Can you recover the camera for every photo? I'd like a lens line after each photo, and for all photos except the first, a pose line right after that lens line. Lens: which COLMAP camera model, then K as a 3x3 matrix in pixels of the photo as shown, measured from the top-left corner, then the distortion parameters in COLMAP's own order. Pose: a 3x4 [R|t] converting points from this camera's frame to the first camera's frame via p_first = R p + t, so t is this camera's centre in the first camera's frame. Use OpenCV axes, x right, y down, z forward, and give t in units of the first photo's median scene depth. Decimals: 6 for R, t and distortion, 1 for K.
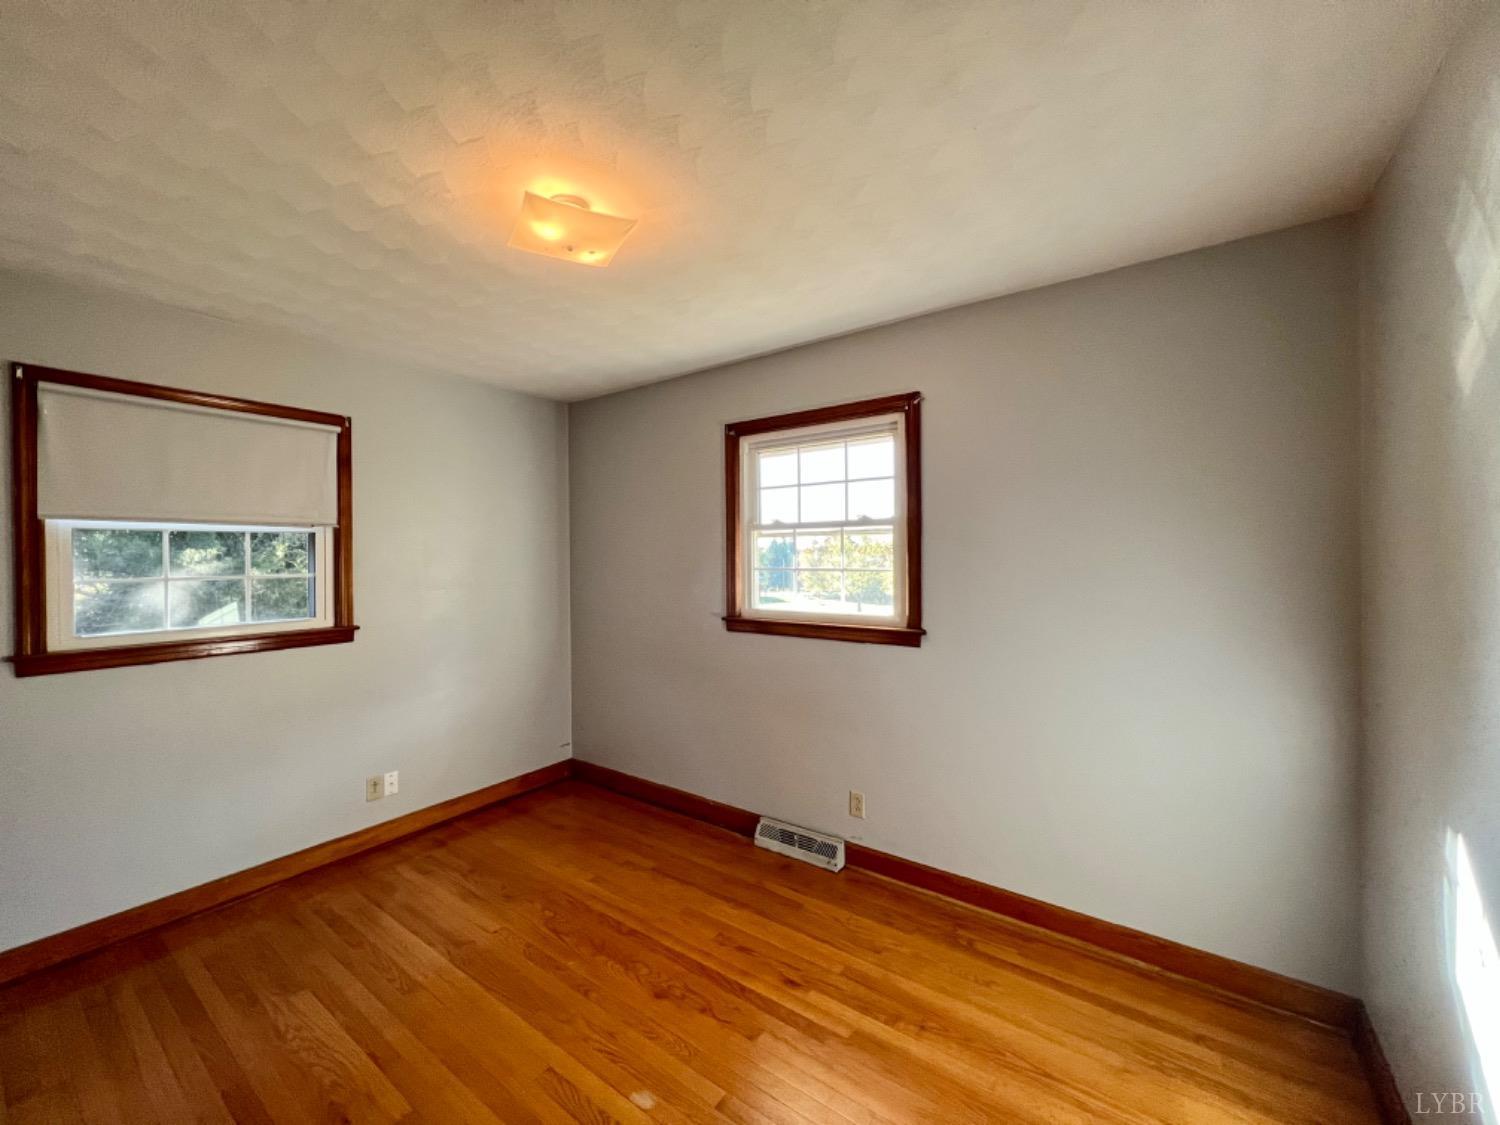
lens RADIAL K [[599.7, 0, 740.9], [0, 599.7, 554.5], [0, 0, 1]] dist [-0.000763, -0.000047]
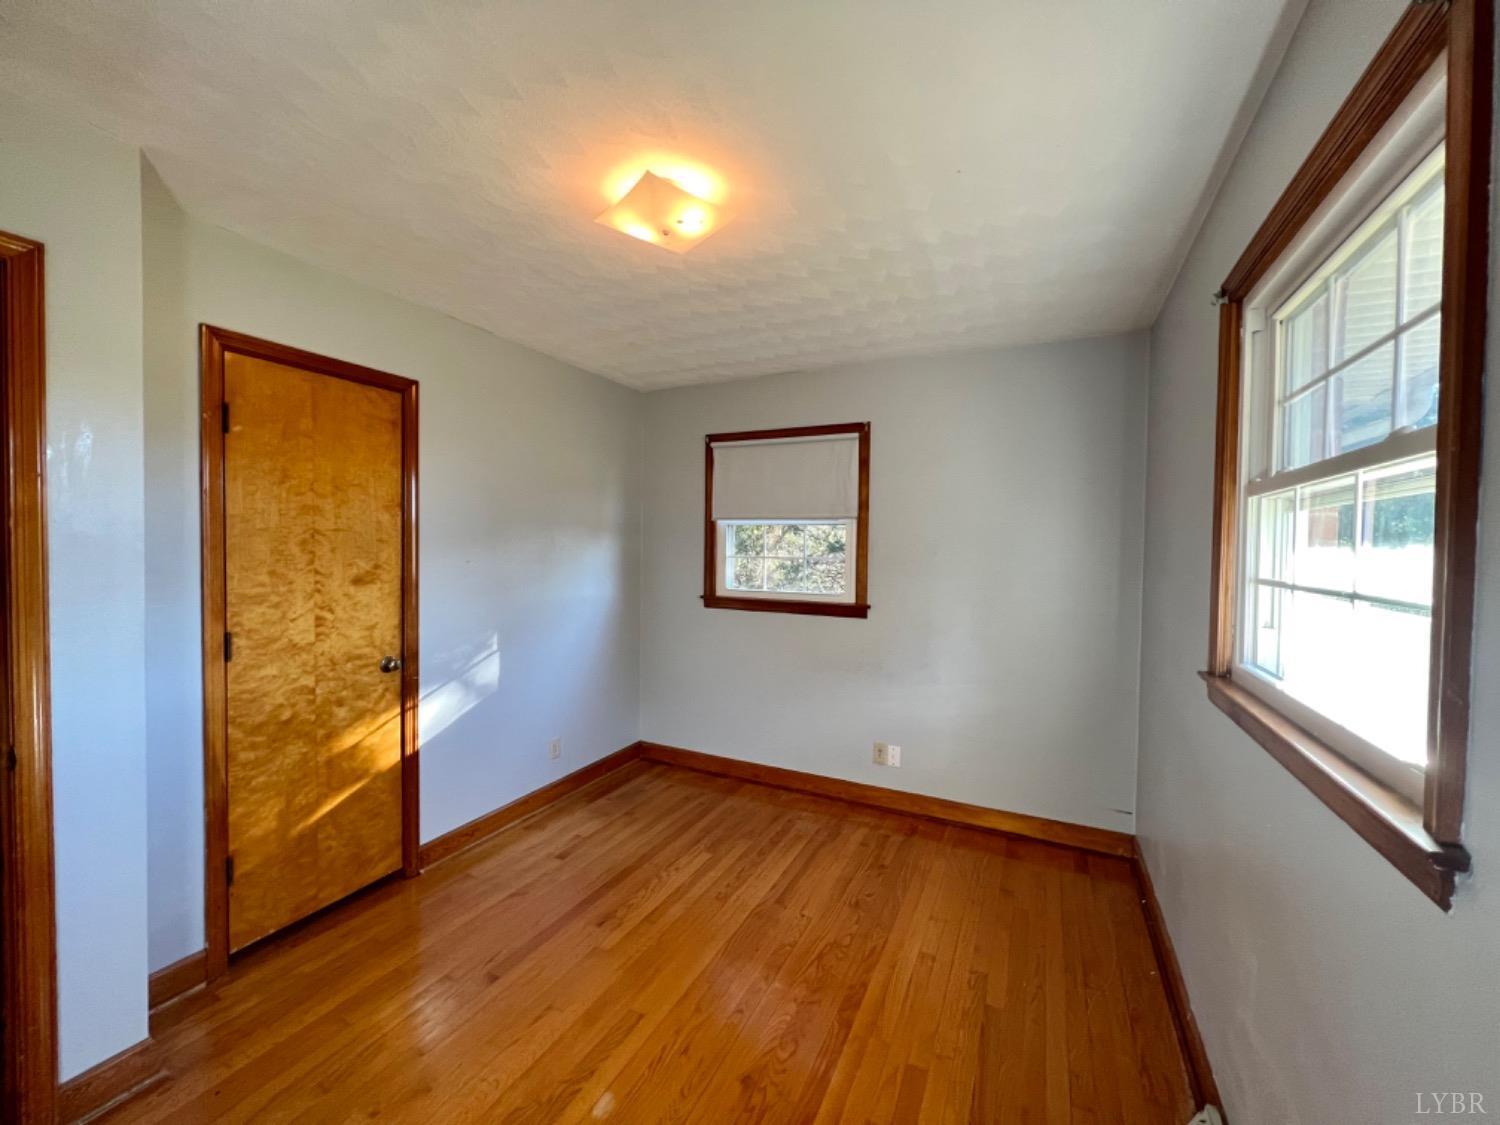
lens RADIAL K [[599.7, 0, 740.9], [0, 599.7, 554.5], [0, 0, 1]] dist [-0.000763, -0.000047]
pose [[0.166950, 0.027287, -0.985588, 0.490067], [-0.012157, 0.999598, 0.025616, -0.003761], [0.985890, 0.007706, 0.167214, 0.640303]]
